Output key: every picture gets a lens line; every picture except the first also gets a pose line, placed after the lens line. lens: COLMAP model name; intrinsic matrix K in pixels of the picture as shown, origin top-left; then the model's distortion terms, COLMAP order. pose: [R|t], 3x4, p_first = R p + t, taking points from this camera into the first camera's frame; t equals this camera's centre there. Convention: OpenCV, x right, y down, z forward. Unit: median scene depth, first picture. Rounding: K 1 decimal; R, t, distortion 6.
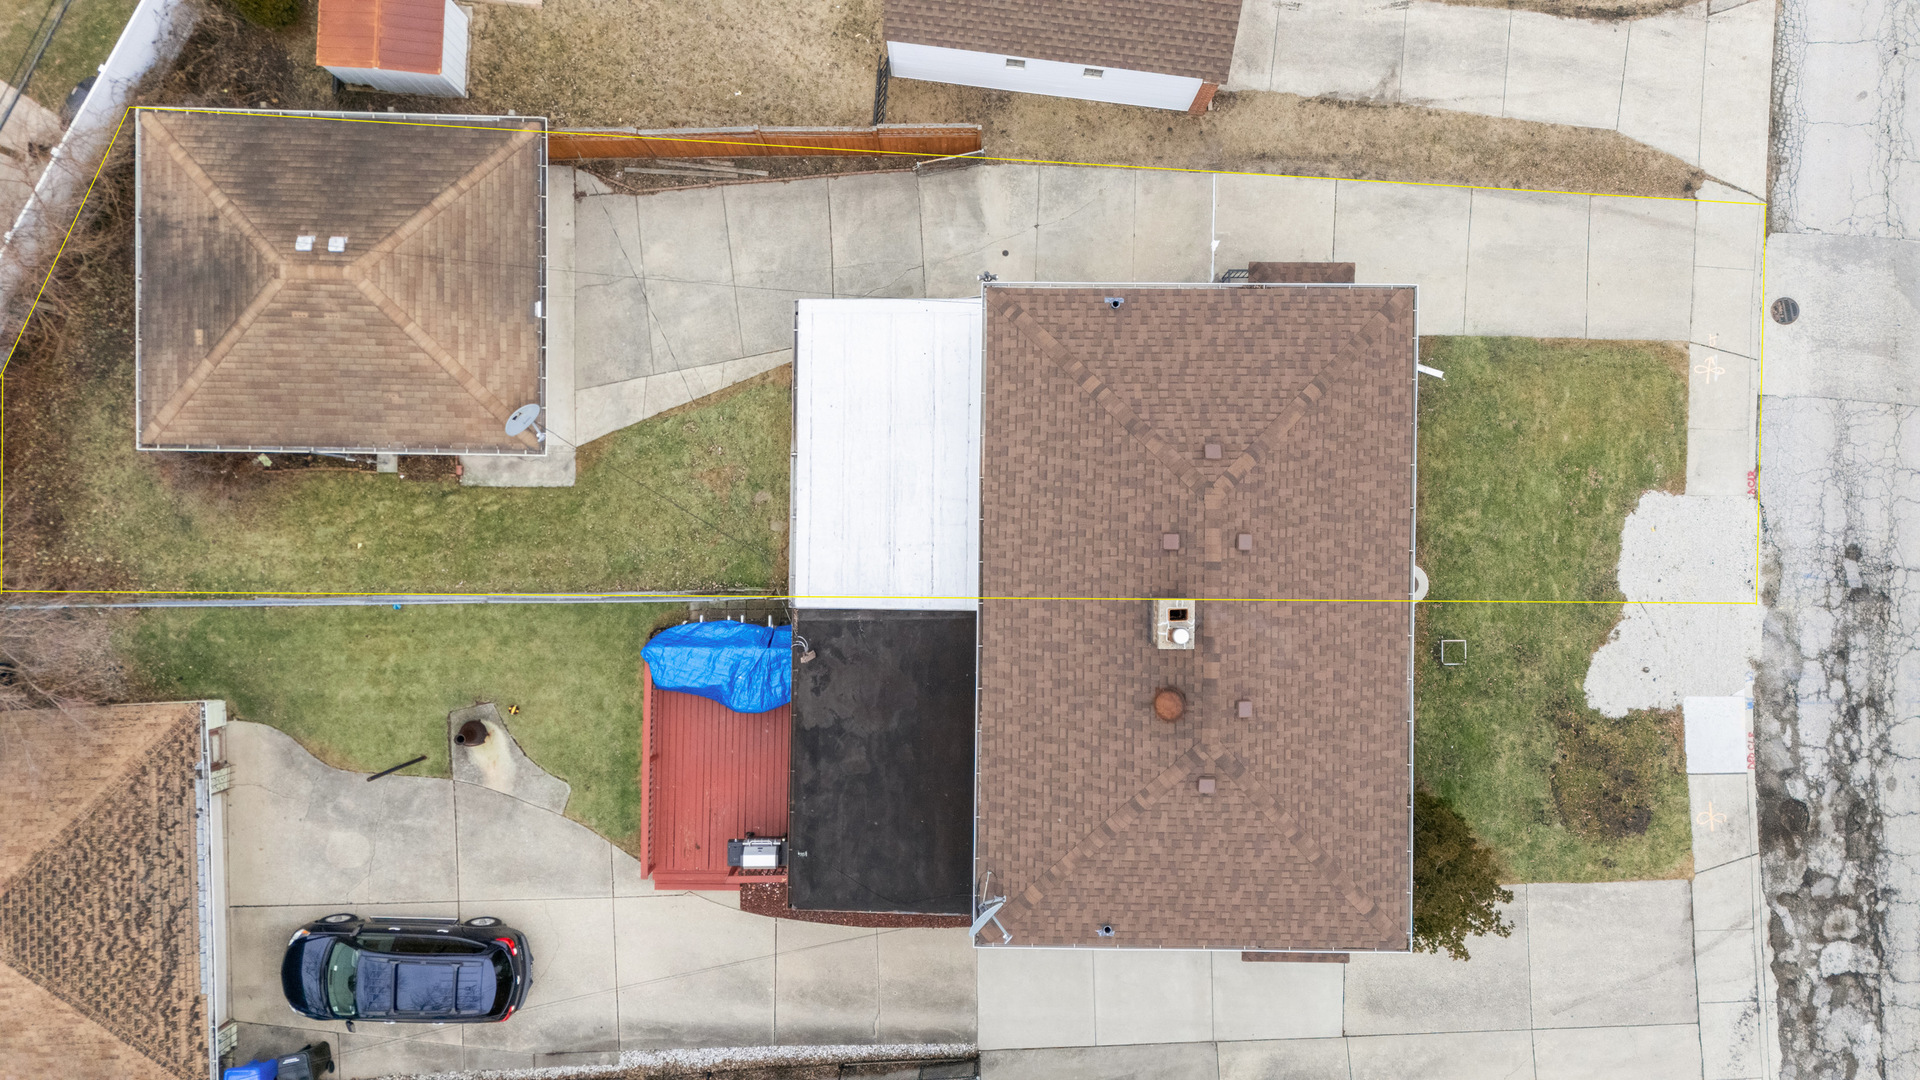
lens RADIAL K [[1410.5, 0, 960.0], [0, 1410.5, 540.0], [0, 0, 1]] dist [0.060006, -0.051178]
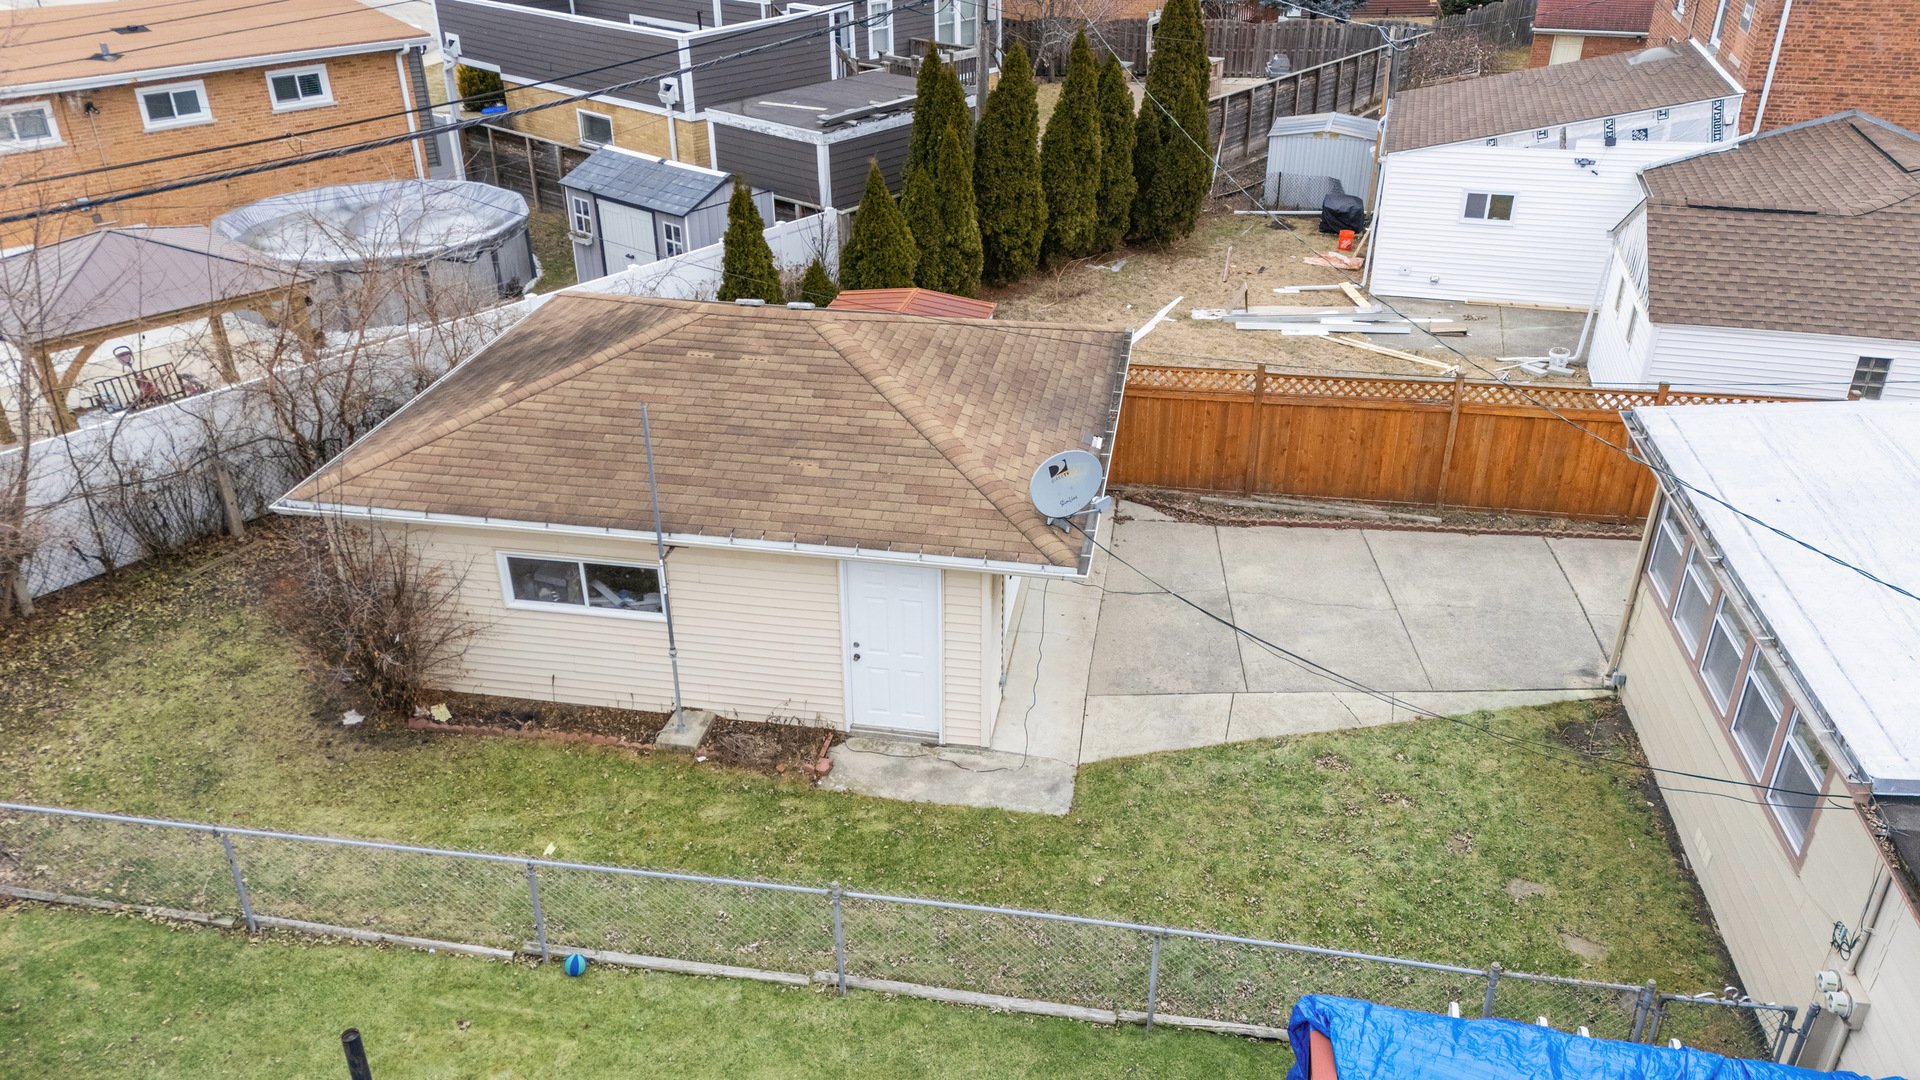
lens RADIAL K [[1409.6, 0, 960.0], [0, 1409.6, 540.0], [0, 0, 1]] dist [0.124208, -0.153607]
pose [[0.986537, 0.073216, -0.146235, -0.247998], [-0.163496, 0.462221, -0.871562, 0.307843], [0.003781, 0.883737, 0.467969, 0.723324]]
